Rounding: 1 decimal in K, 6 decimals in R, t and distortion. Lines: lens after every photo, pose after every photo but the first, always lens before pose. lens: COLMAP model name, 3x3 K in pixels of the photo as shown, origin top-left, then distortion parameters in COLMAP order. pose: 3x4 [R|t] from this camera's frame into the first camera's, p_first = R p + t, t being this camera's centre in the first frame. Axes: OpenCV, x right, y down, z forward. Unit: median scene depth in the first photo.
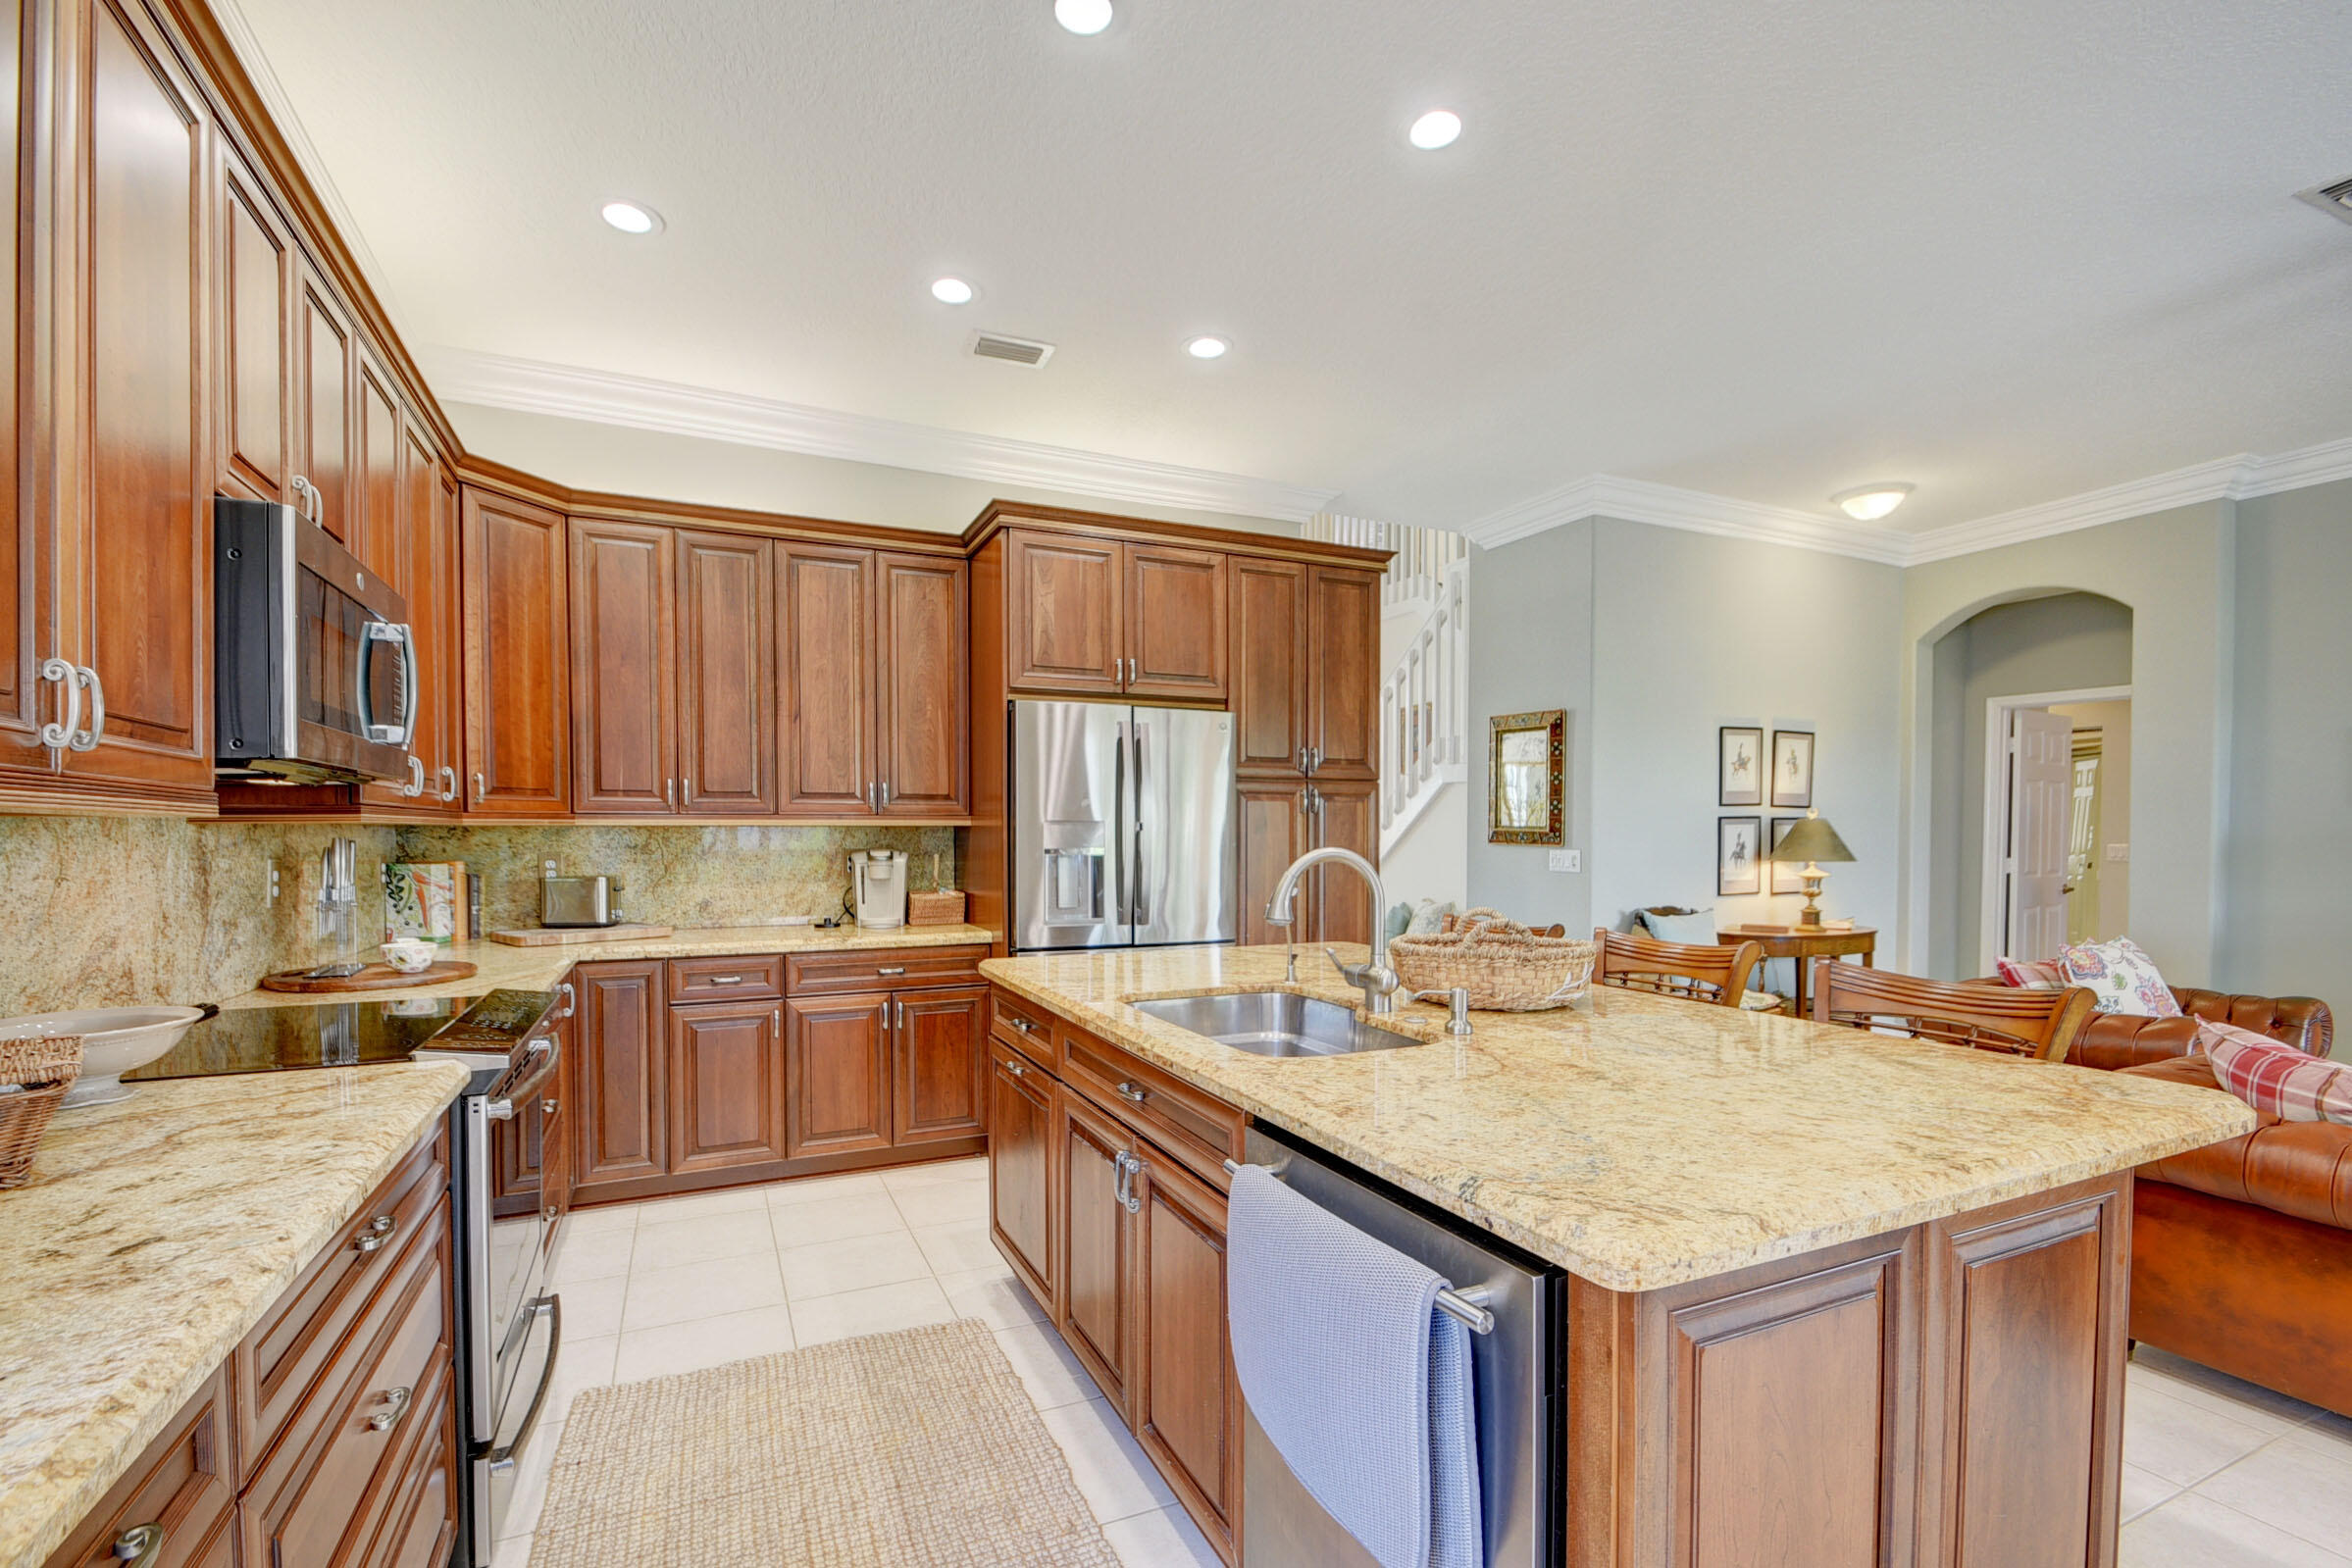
lens RADIAL K [[1040.3, 0, 1160.5], [0, 1040.3, 847.6], [0, 0, 1]] dist [0.003314, -0.011175]
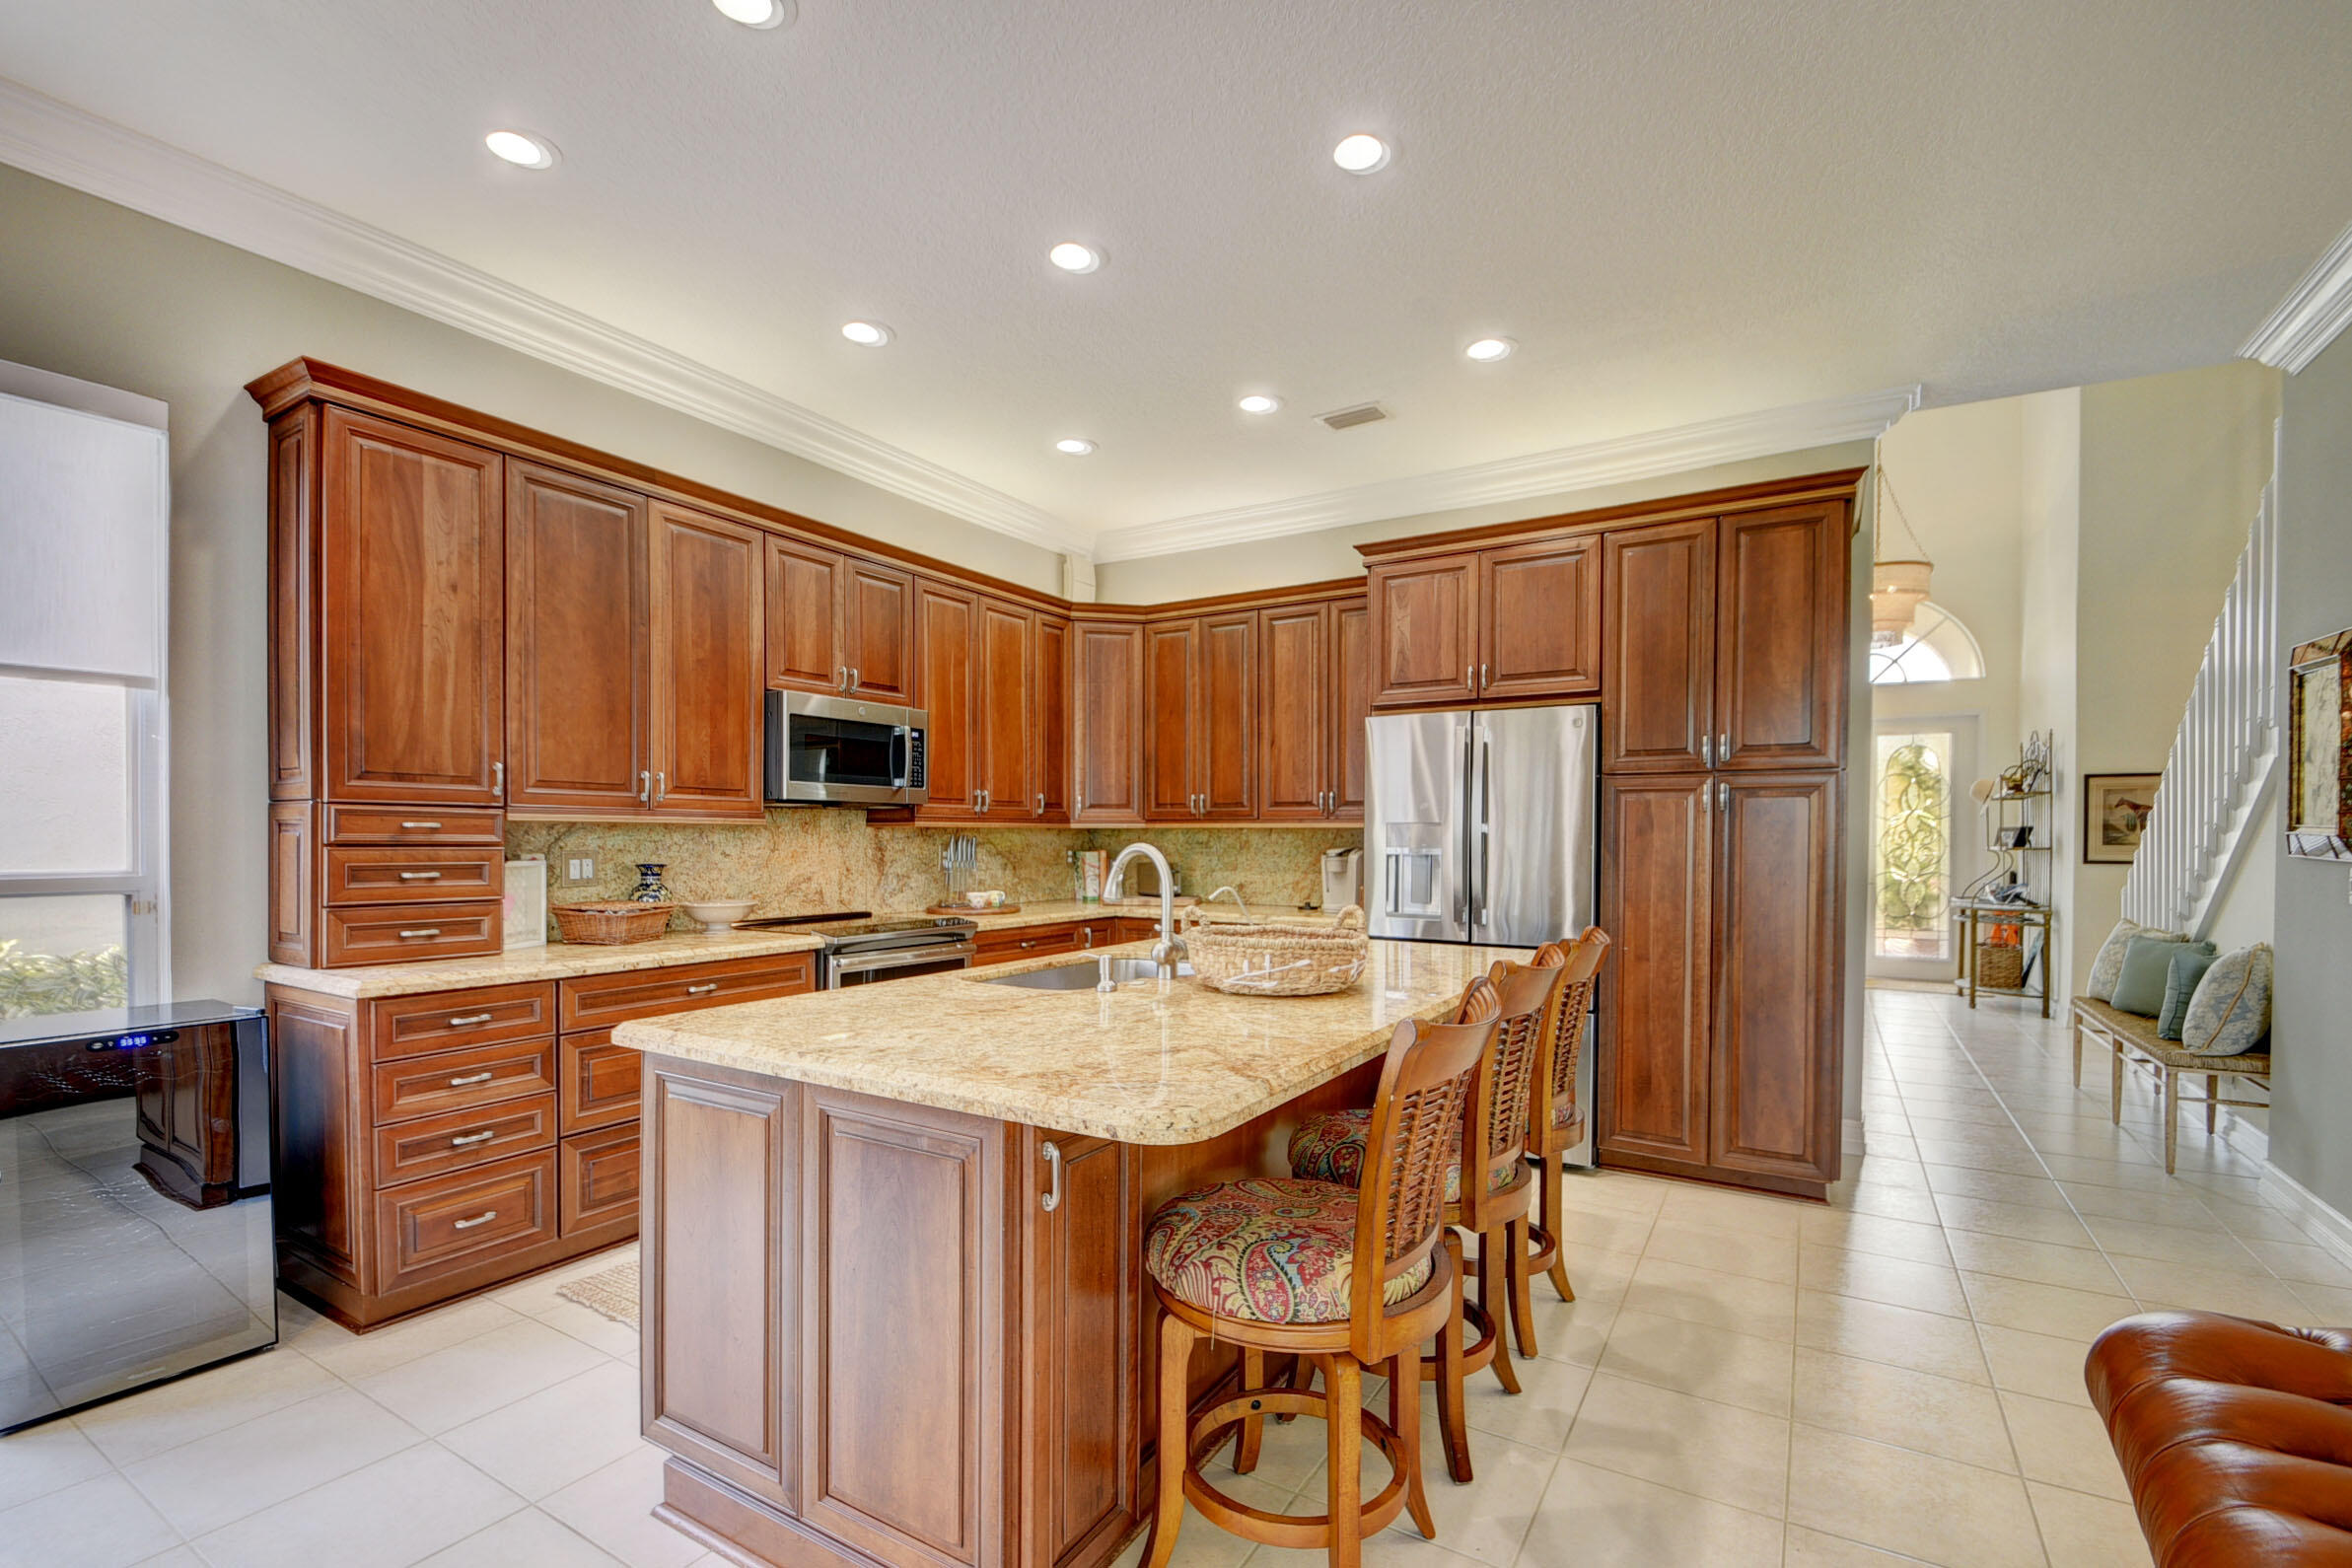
lens RADIAL K [[1040.4, 0, 1160.5], [0, 1040.4, 847.6], [0, 0, 1]] dist [0.003314, -0.011175]
pose [[0.552981, 0.012725, -0.833097, 0.669643], [-0.016043, 0.999861, 0.004624, -0.000352], [0.833039, 0.010808, 0.553108, 0.175055]]
